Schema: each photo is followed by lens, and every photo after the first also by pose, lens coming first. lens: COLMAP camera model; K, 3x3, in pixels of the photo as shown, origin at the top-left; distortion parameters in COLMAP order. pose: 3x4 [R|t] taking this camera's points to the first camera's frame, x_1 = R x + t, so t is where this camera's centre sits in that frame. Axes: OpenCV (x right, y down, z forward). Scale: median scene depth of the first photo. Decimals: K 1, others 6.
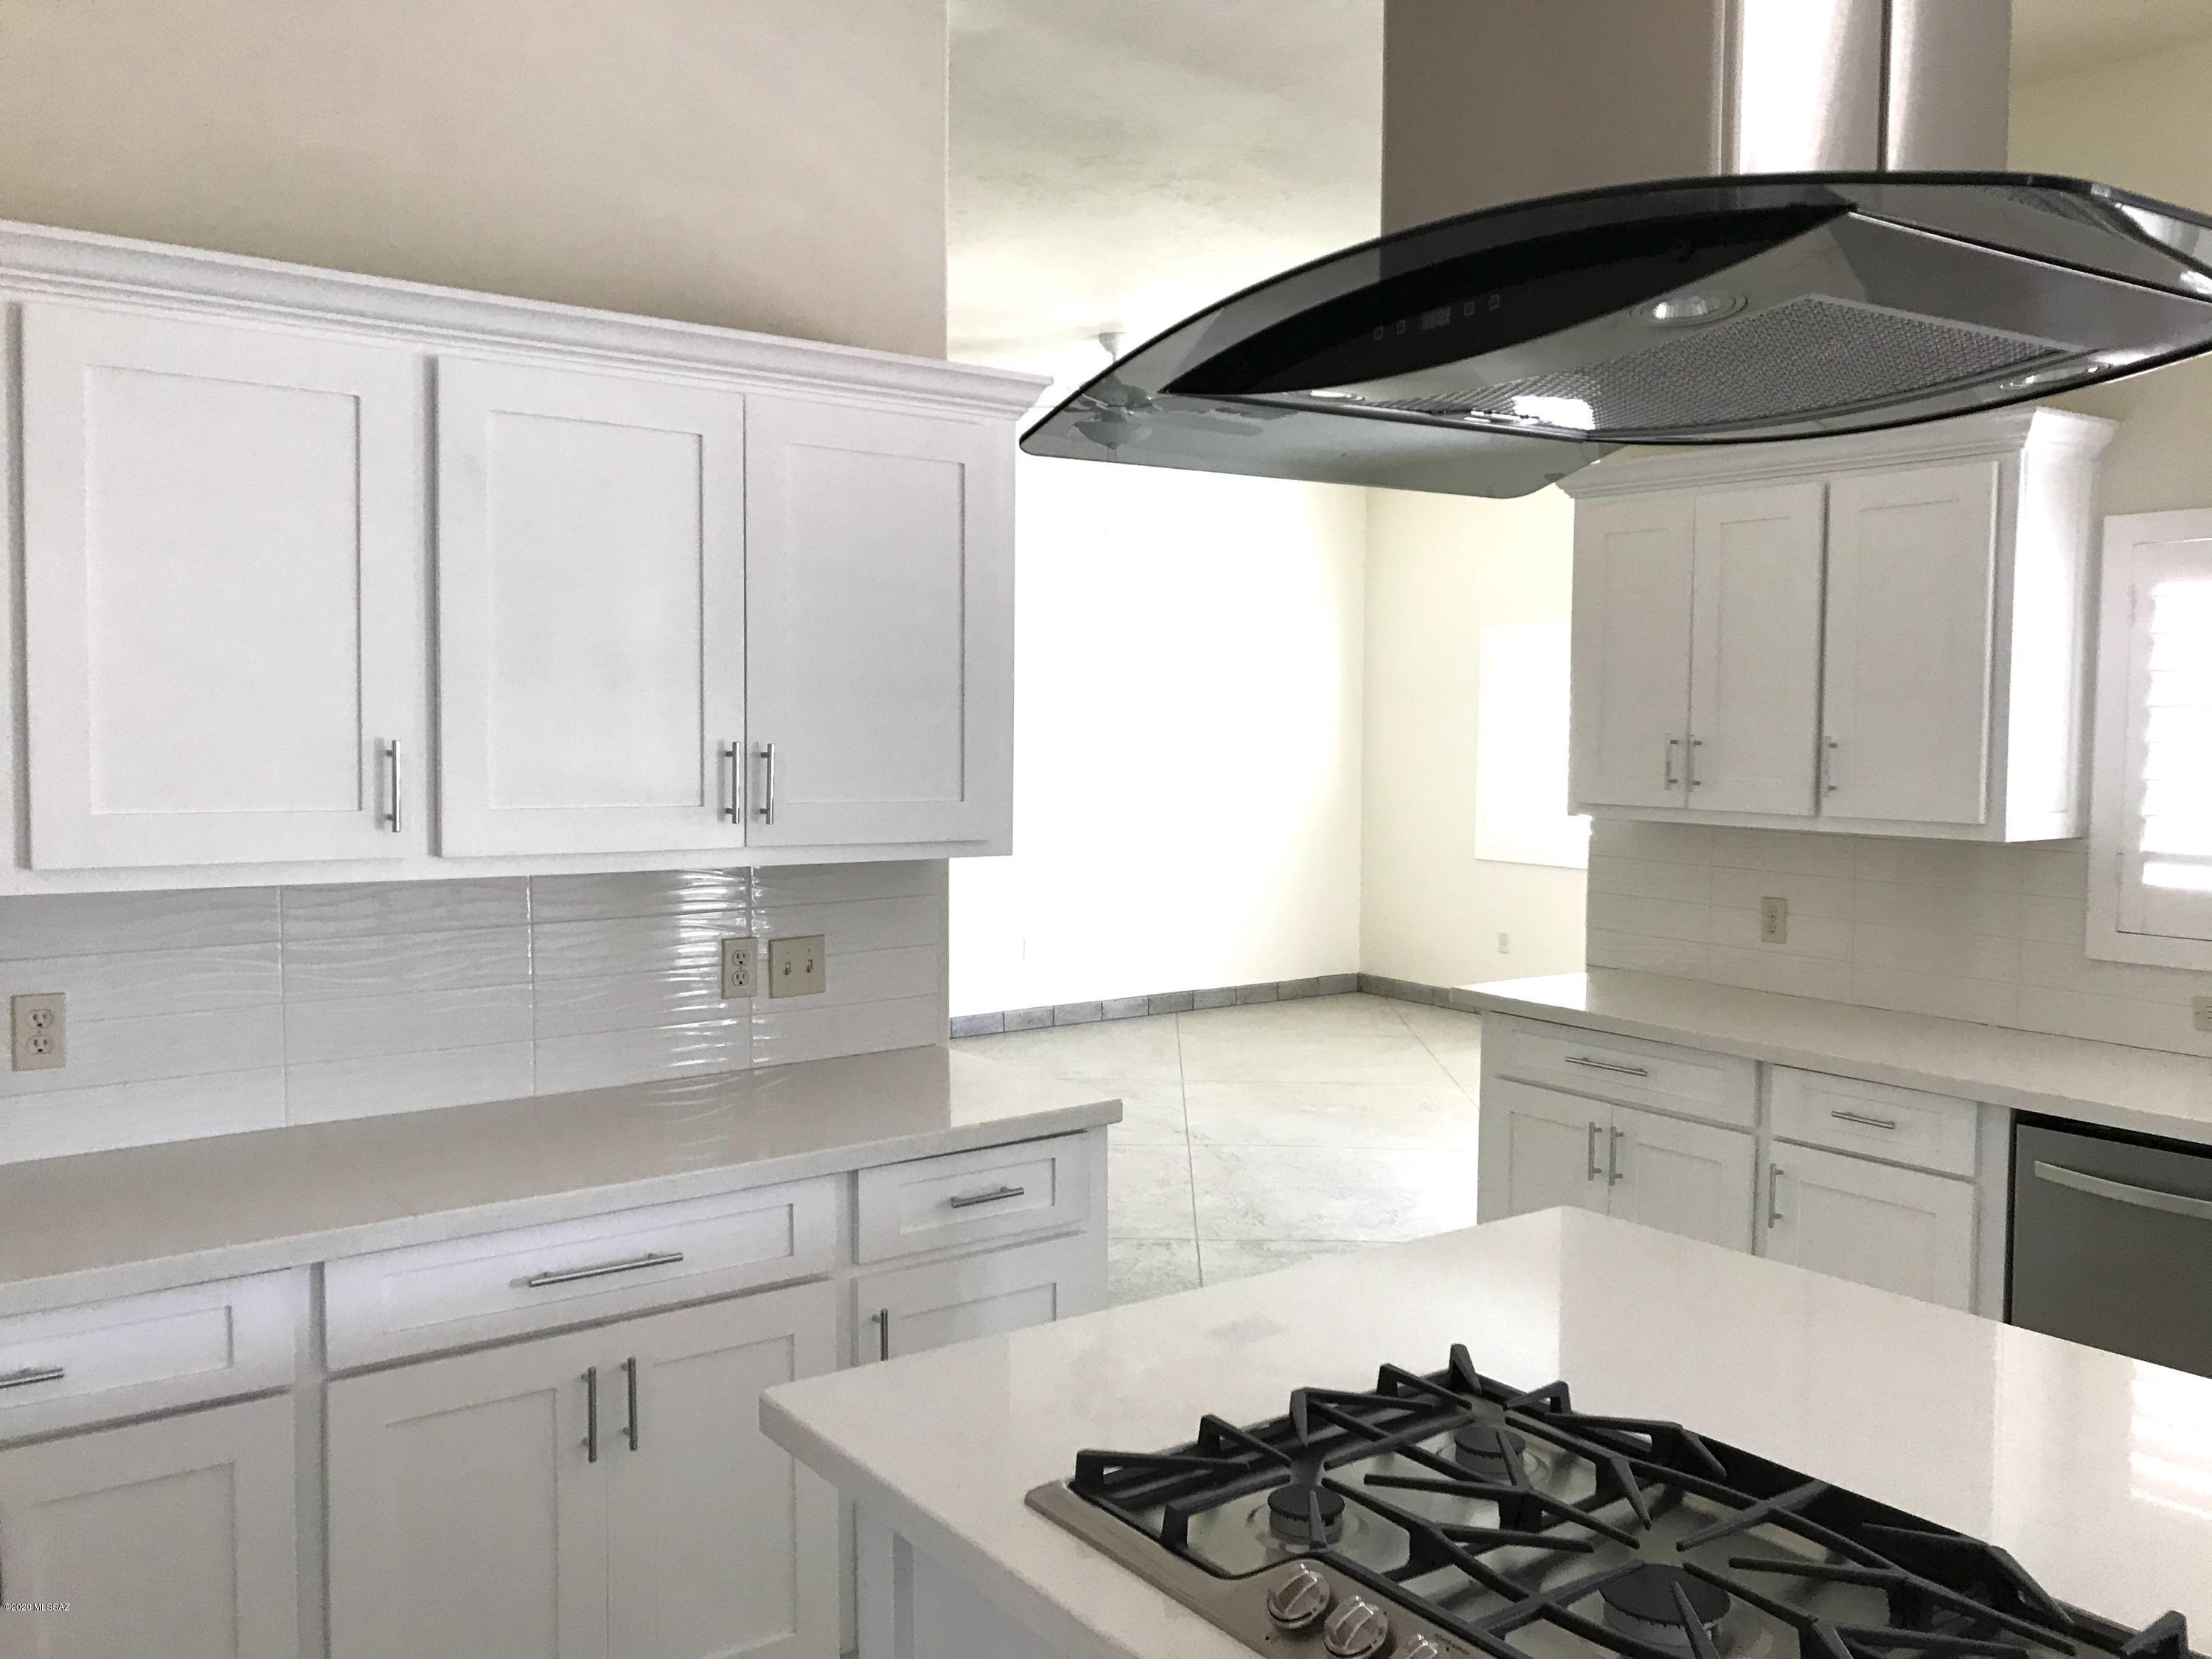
lens RADIAL K [[1768.6, 0, 1103.3], [0, 1768.6, 812.9], [0, 0, 1]] dist [0.139168, -0.253401]
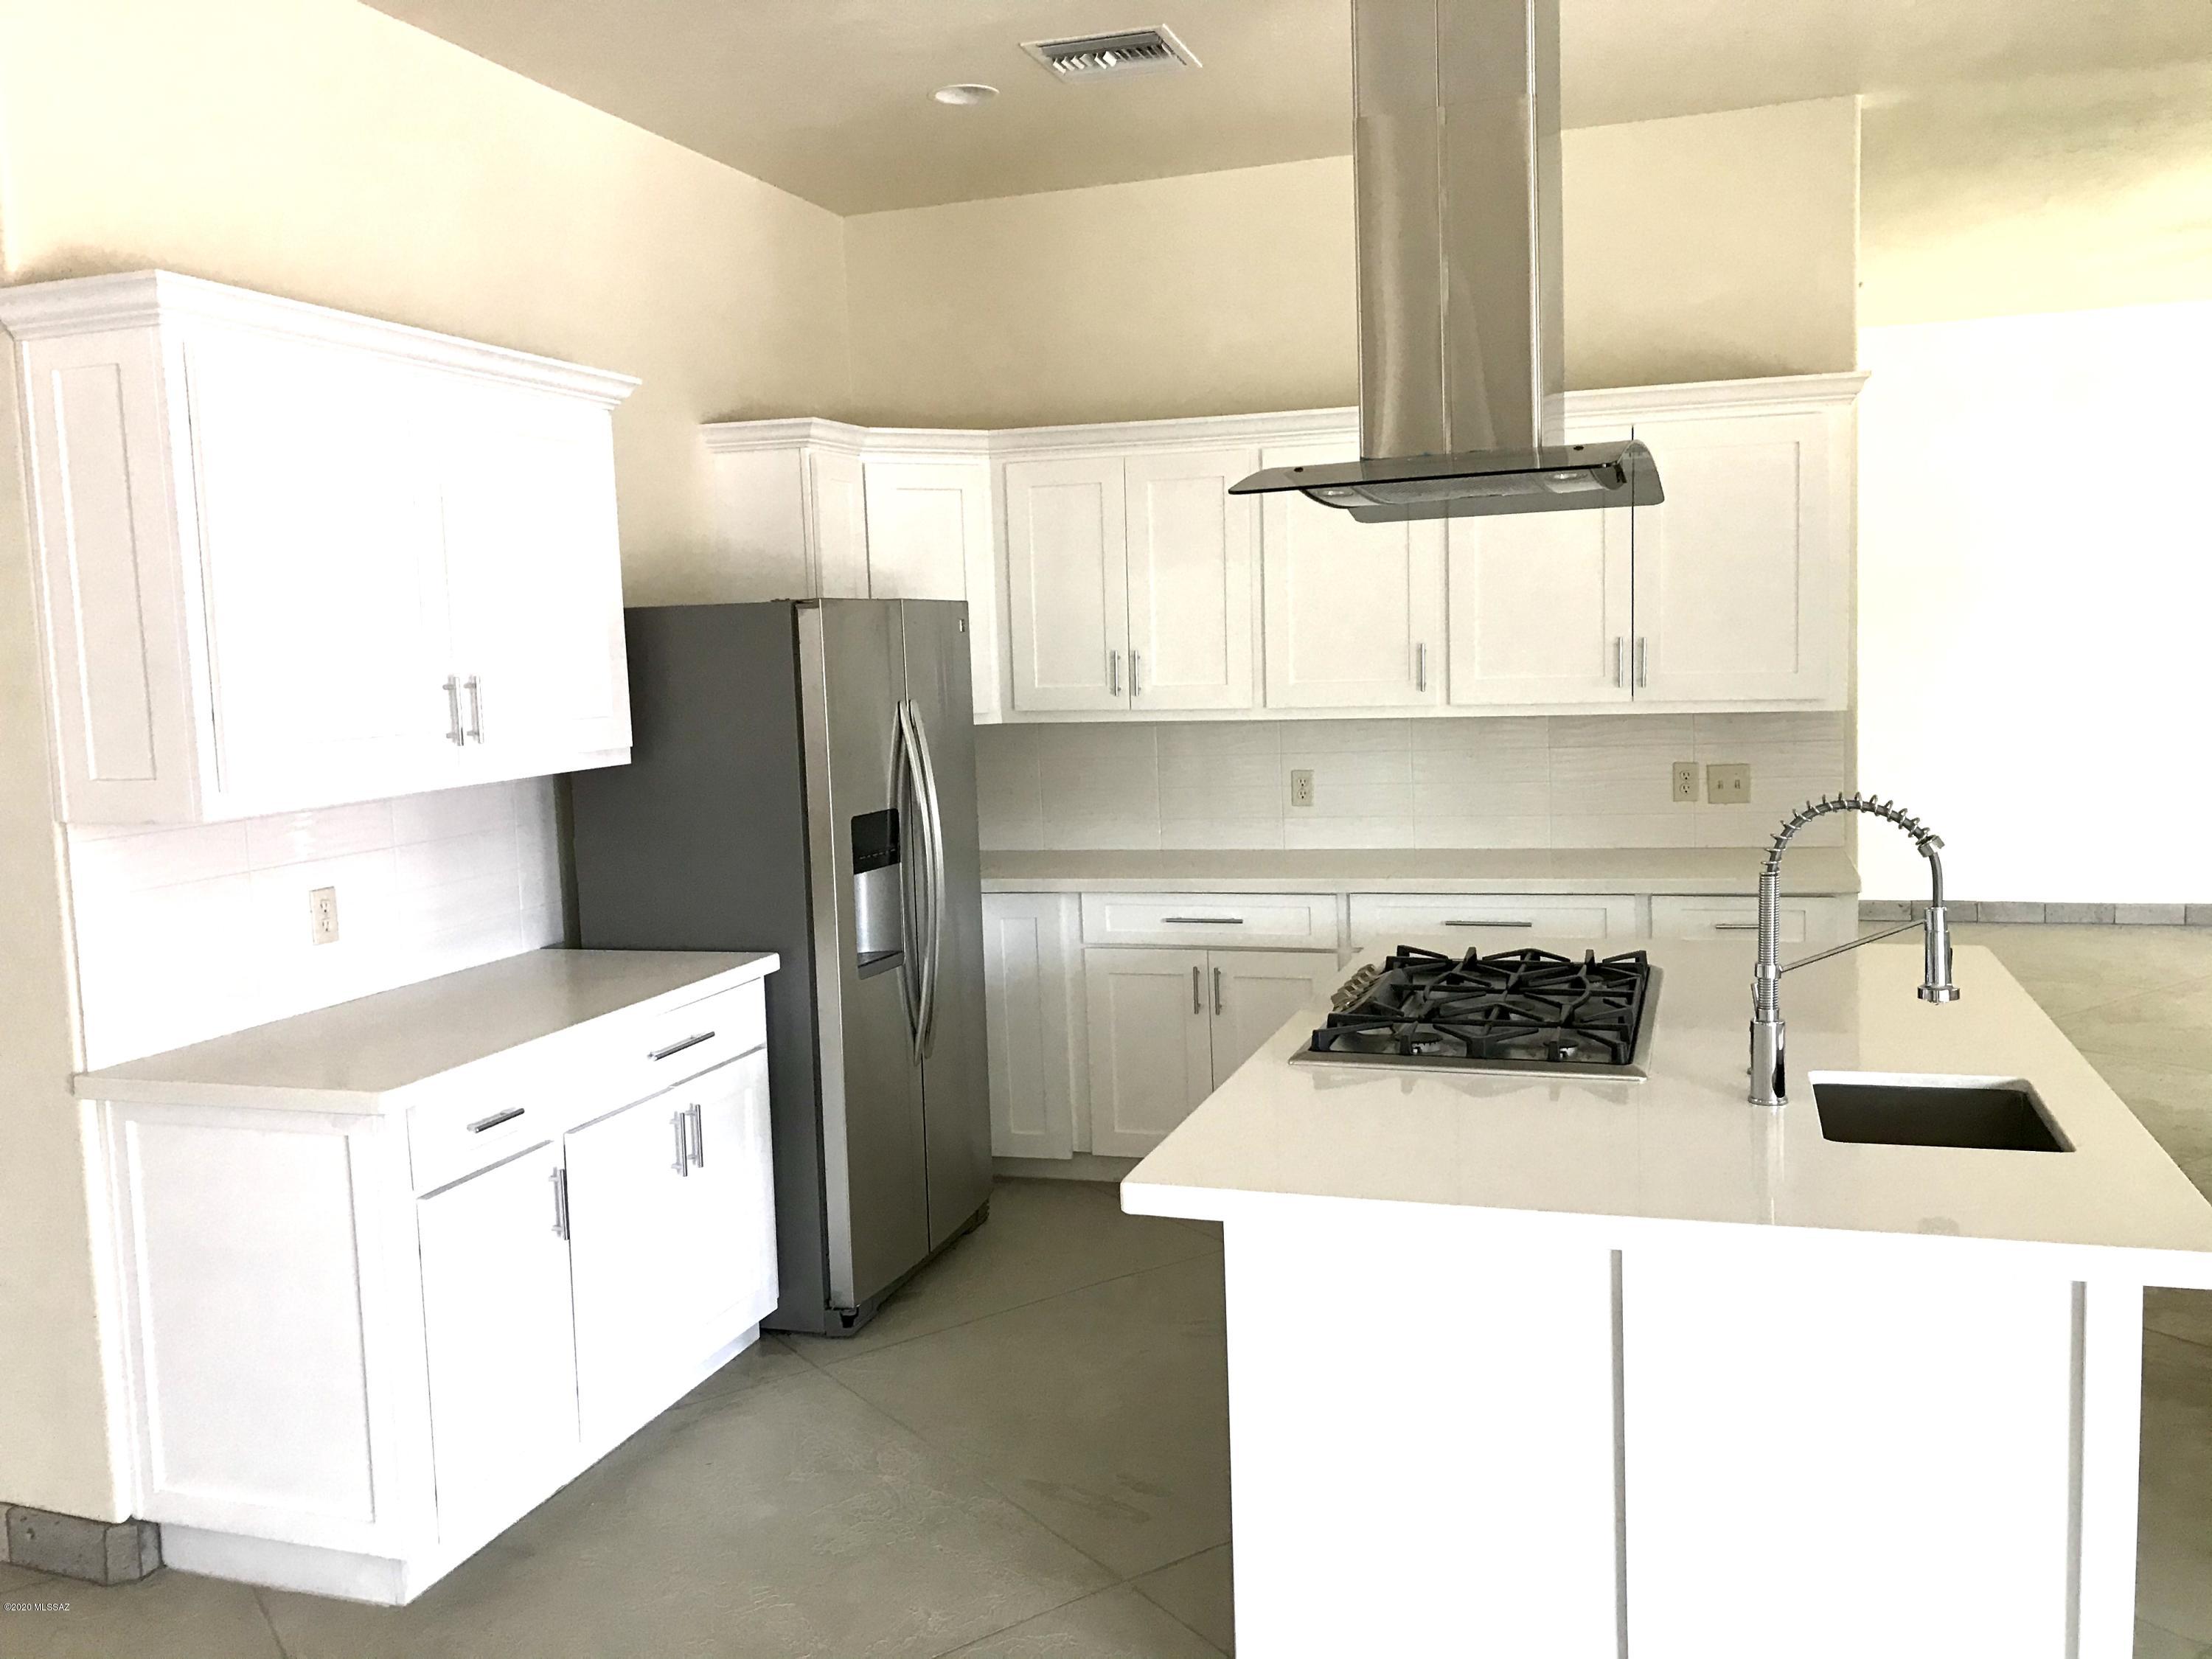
lens RADIAL K [[1768.6, 0, 1103.3], [0, 1768.6, 812.9], [0, 0, 1]] dist [0.139168, -0.253401]
pose [[0.568024, 0.048946, -0.821555, 0.876987], [0.000287, 0.998218, 0.059669, 0.023842], [0.823012, -0.034129, 0.566998, -0.328514]]
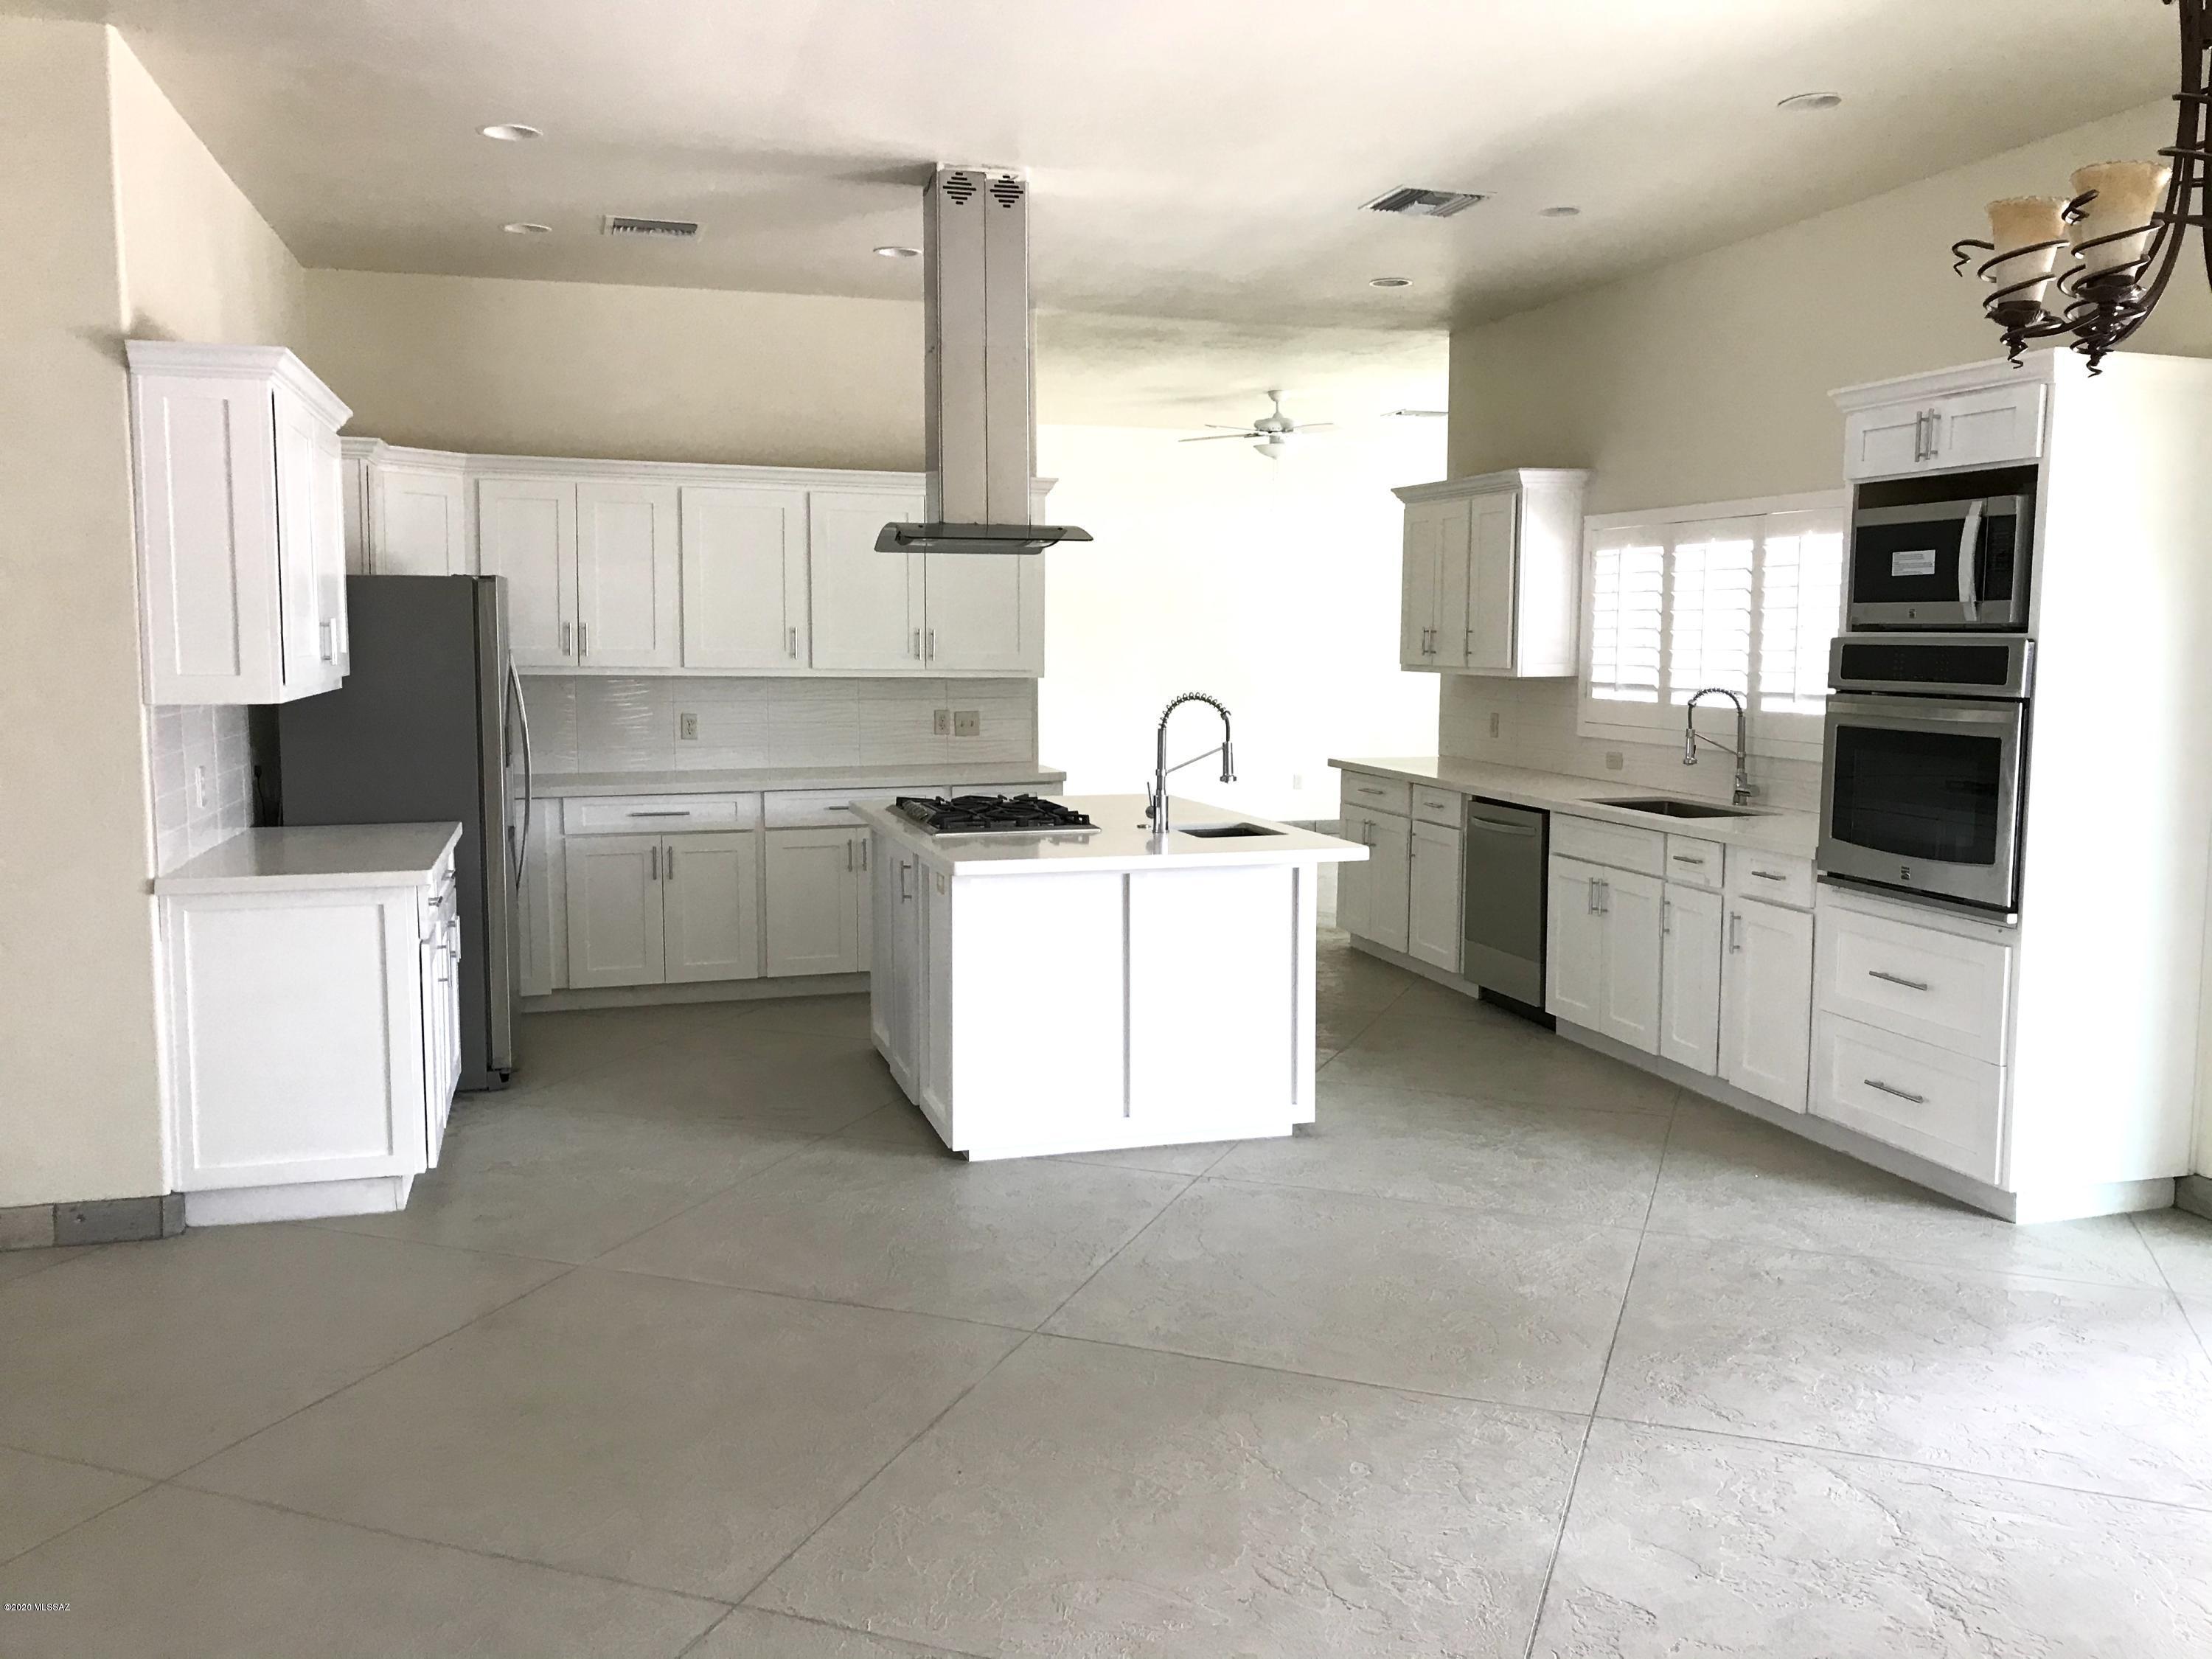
lens RADIAL K [[1841.5, 0, 1106.0], [0, 1841.5, 829.5], [0, 0, 1]] dist [0.003959, -0.298334]
pose [[0.940326, 0.031492, -0.338815, 0.966515], [-0.014154, 0.998466, 0.053524, 0.105986], [0.339981, -0.045534, 0.939329, -1.441365]]
